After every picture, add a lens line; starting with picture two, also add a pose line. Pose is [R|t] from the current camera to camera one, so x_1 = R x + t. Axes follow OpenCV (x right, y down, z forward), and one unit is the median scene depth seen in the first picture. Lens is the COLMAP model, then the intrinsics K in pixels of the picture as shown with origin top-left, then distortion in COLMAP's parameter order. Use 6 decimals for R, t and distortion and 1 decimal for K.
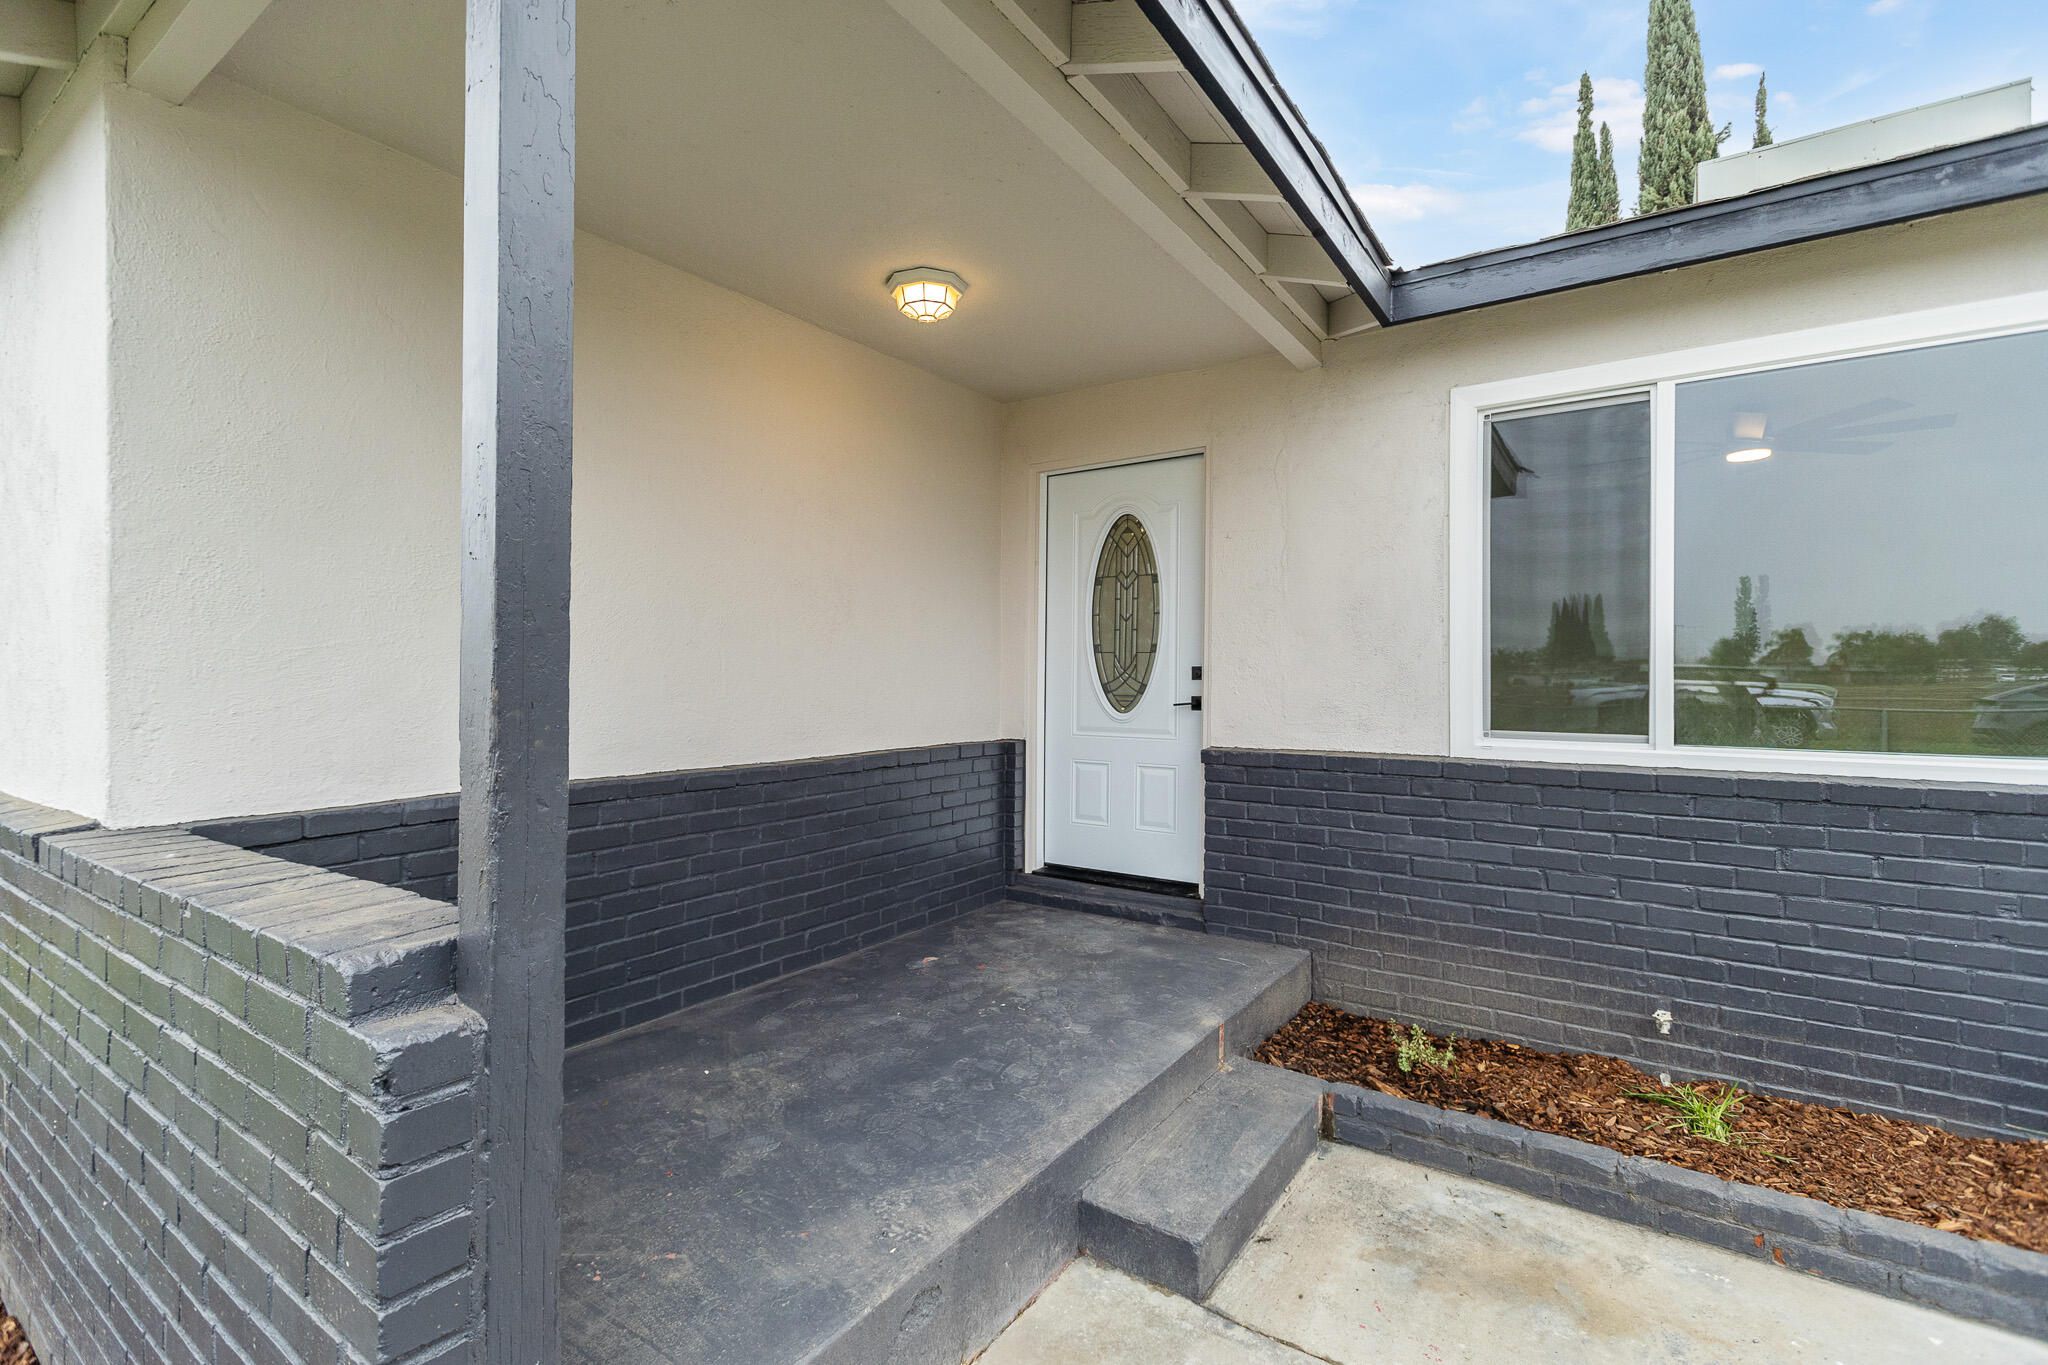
lens RADIAL K [[921.4, 0, 1017.8], [0, 921.4, 682.6], [0, 0, 1]] dist [0.002348, -0.001421]
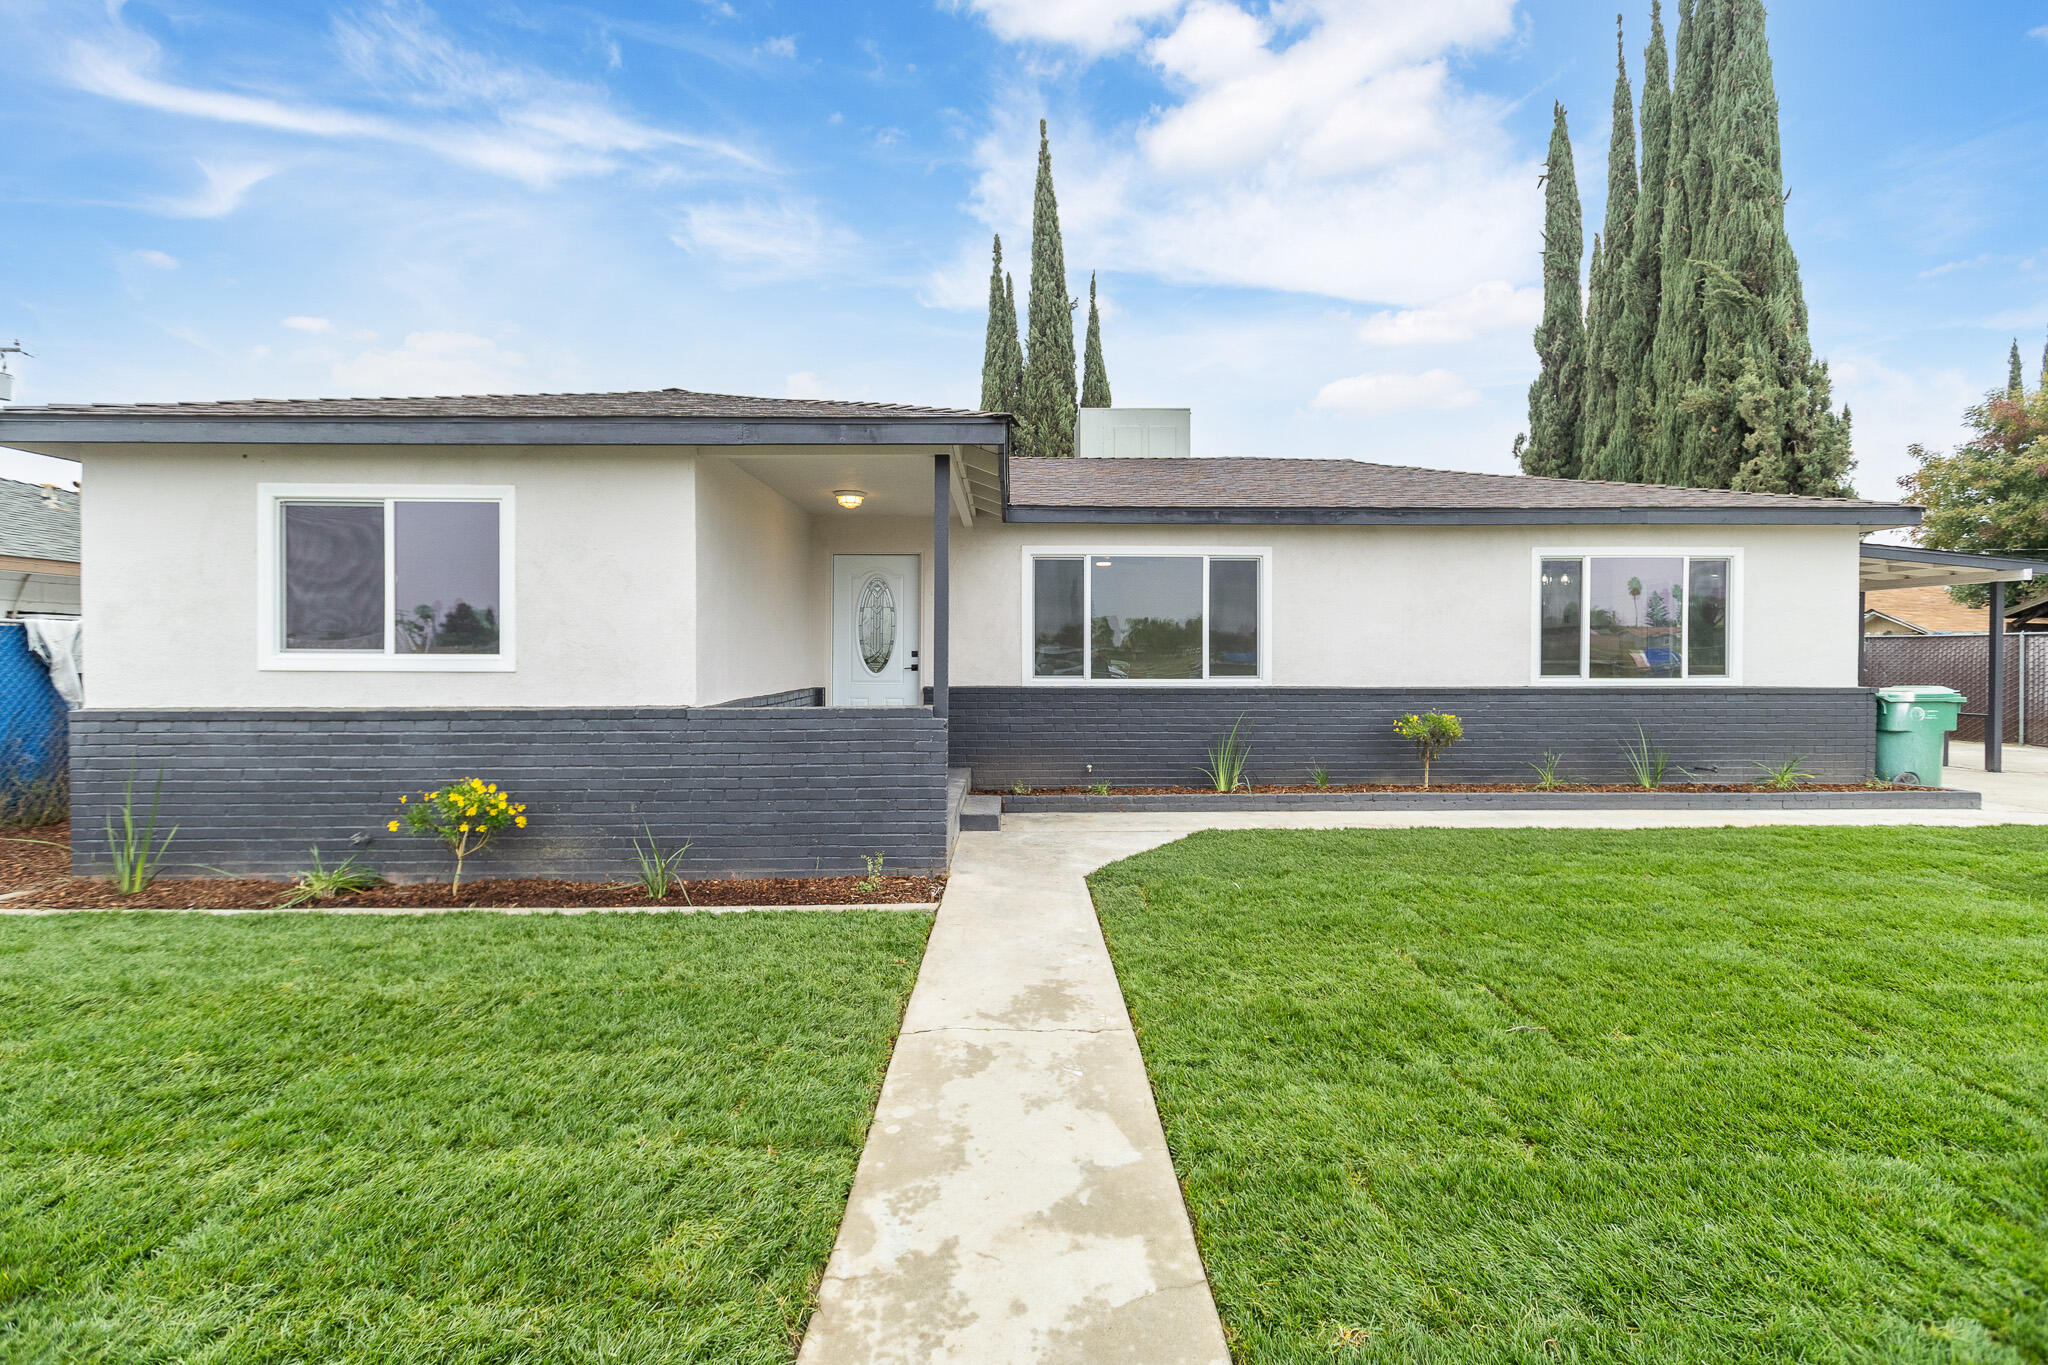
lens RADIAL K [[921.4, 0, 1021.4], [0, 921.4, 667.8], [0, 0, 1]] dist [0.002348, -0.001421]
pose [[0.818915, -0.008027, 0.573859, -1.023892], [0.002078, 0.999937, 0.011021, -0.001117], [-0.573911, -0.007833, 0.818880, -1.135190]]
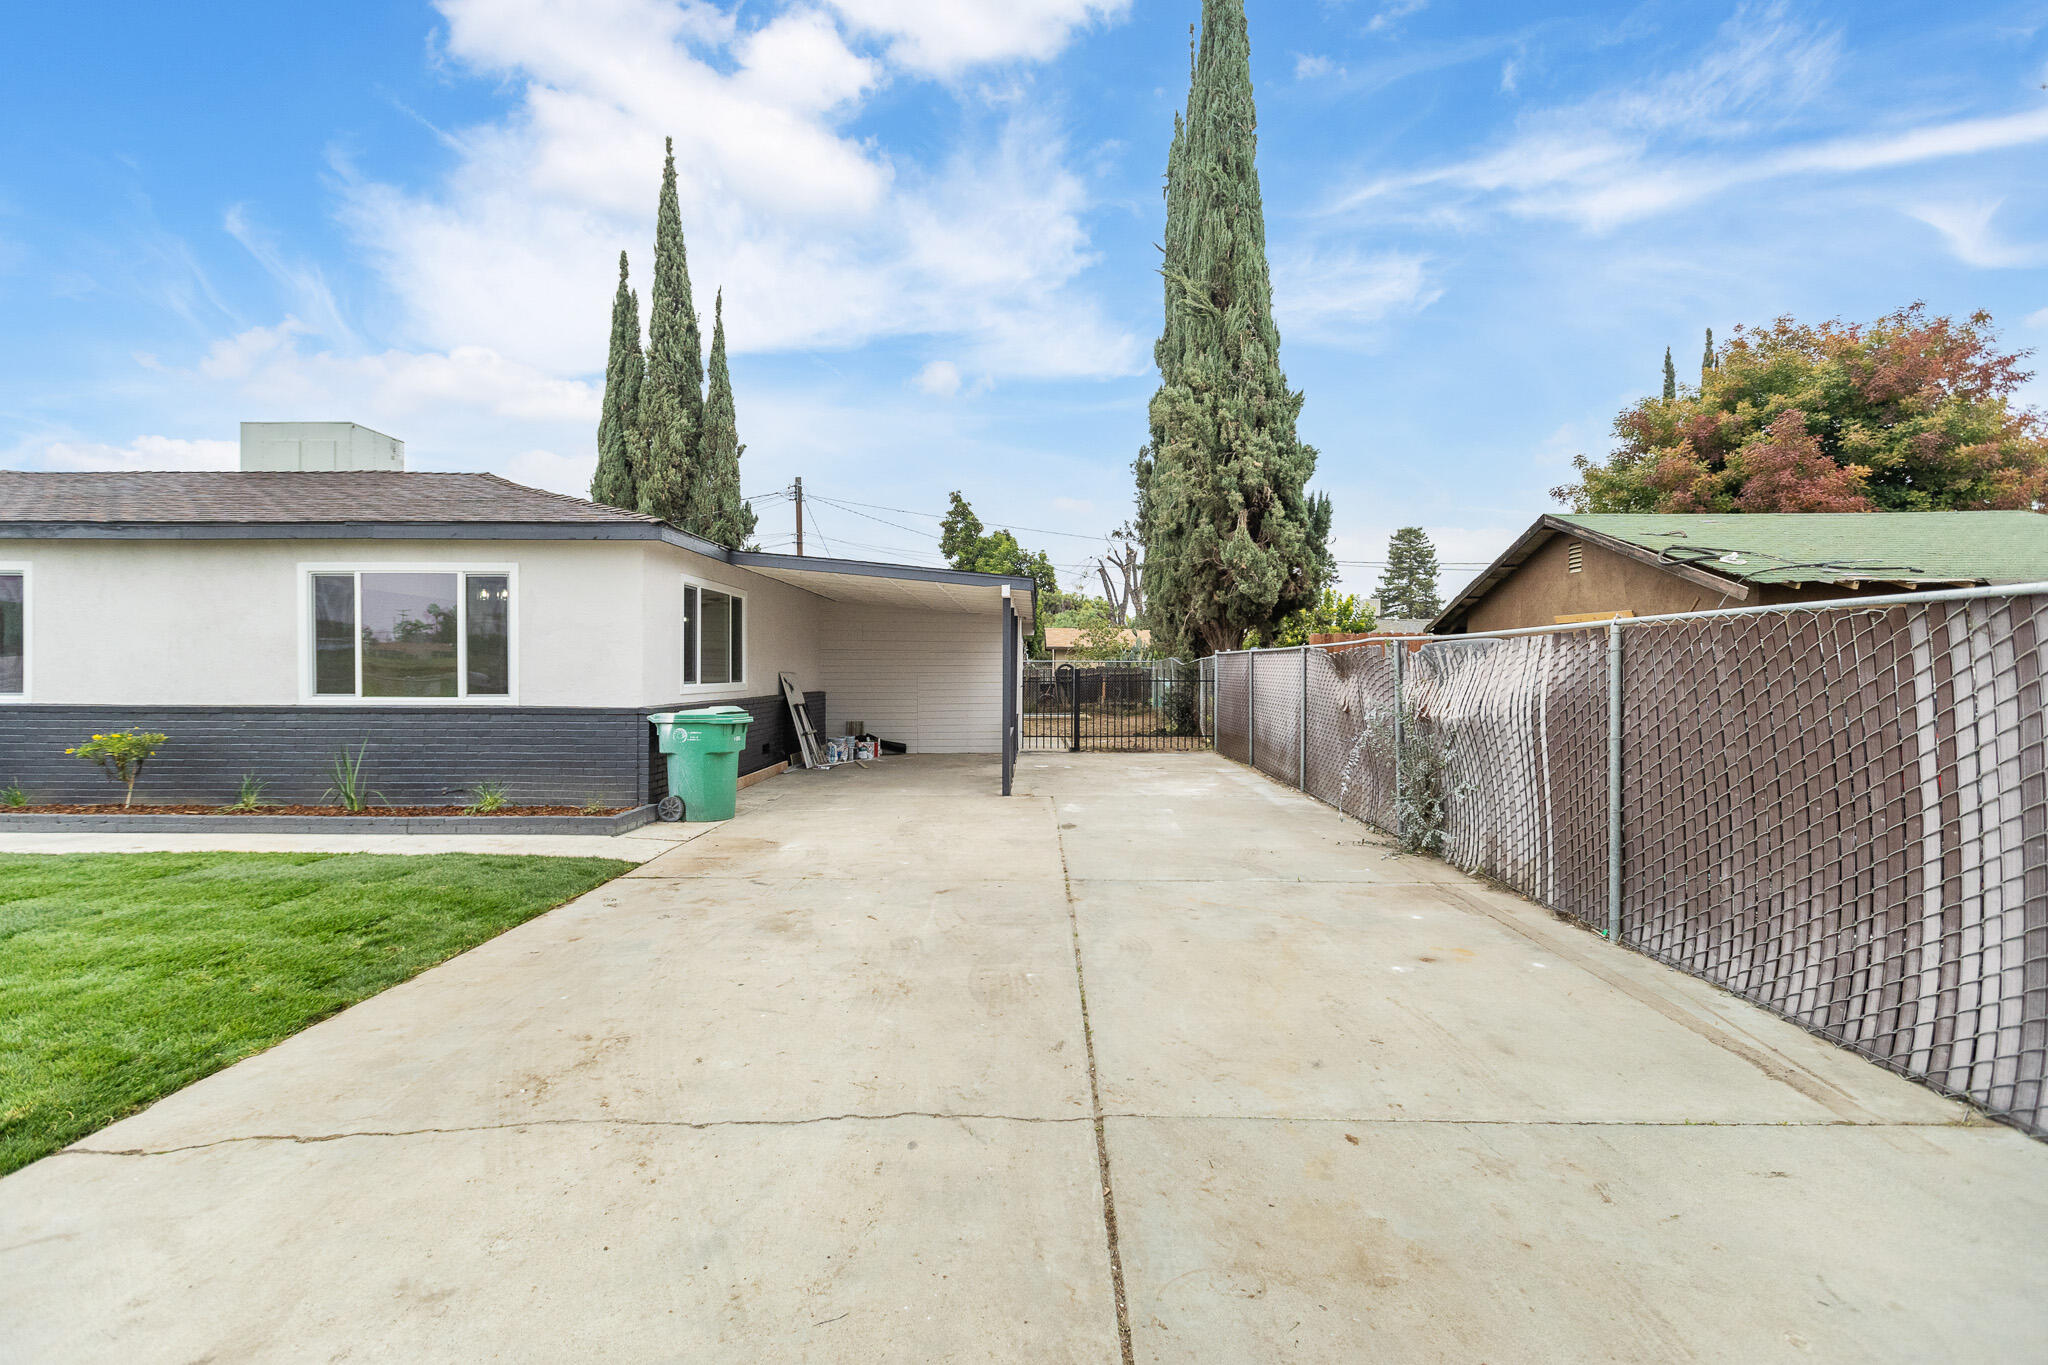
lens RADIAL K [[921.4, 0, 1024.6], [0, 921.4, 675.9], [0, 0, 1]] dist [0.002348, -0.001421]
pose [[0.830792, -0.003790, 0.556569, 0.732780], [0.002607, 0.999992, 0.002918, -0.000885], [-0.556576, -0.000974, 0.830796, -2.286038]]
